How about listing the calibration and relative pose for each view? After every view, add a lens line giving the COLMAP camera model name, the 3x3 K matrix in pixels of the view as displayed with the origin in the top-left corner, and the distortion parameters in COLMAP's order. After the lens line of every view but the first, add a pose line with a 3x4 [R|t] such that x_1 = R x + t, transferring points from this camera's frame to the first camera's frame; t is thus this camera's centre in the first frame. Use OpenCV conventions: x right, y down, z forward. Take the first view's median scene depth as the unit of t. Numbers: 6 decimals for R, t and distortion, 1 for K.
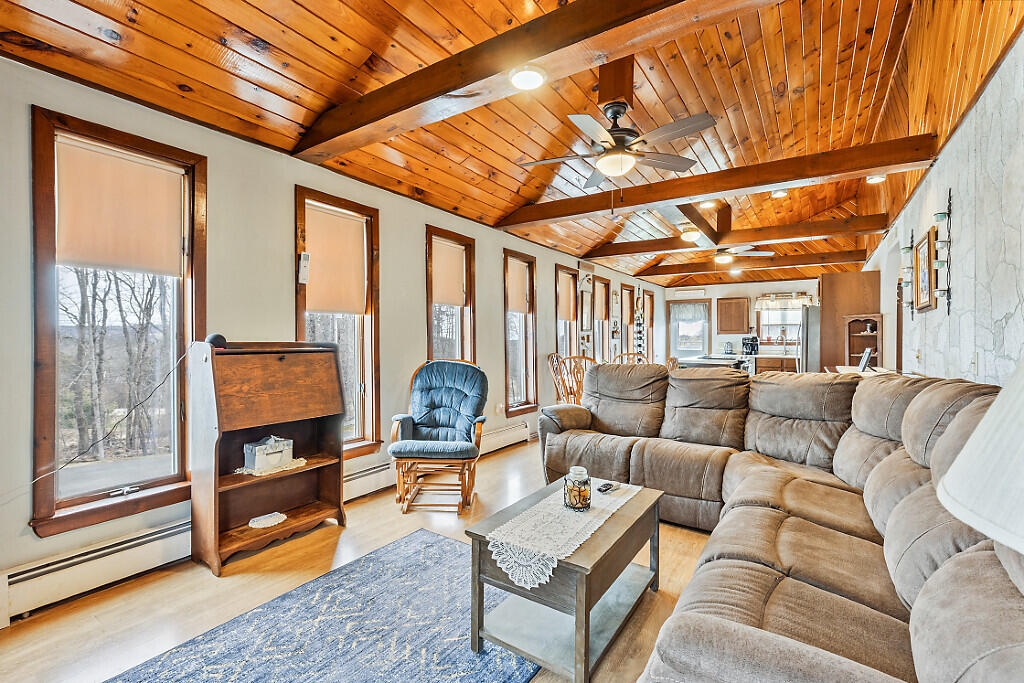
lens RADIAL K [[466.3, 0, 509.0], [0, 466.3, 339.6], [0, 0, 1]] dist [-0.003500, -0.000254]
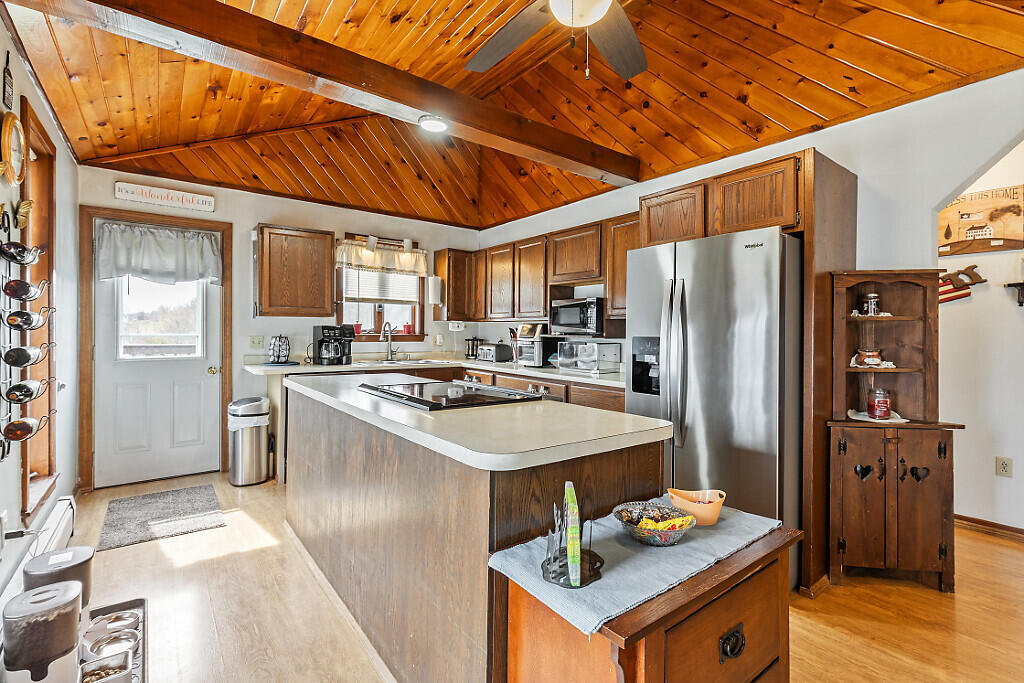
lens RADIAL K [[466.3, 0, 509.3], [0, 466.3, 336.8], [0, 0, 1]] dist [-0.003500, -0.000254]
pose [[0.339659, -0.007838, 0.940516, 0.154600], [0.002591, 0.999969, 0.007398, 0.003811], [-0.940545, -0.000075, 0.339669, 0.682705]]
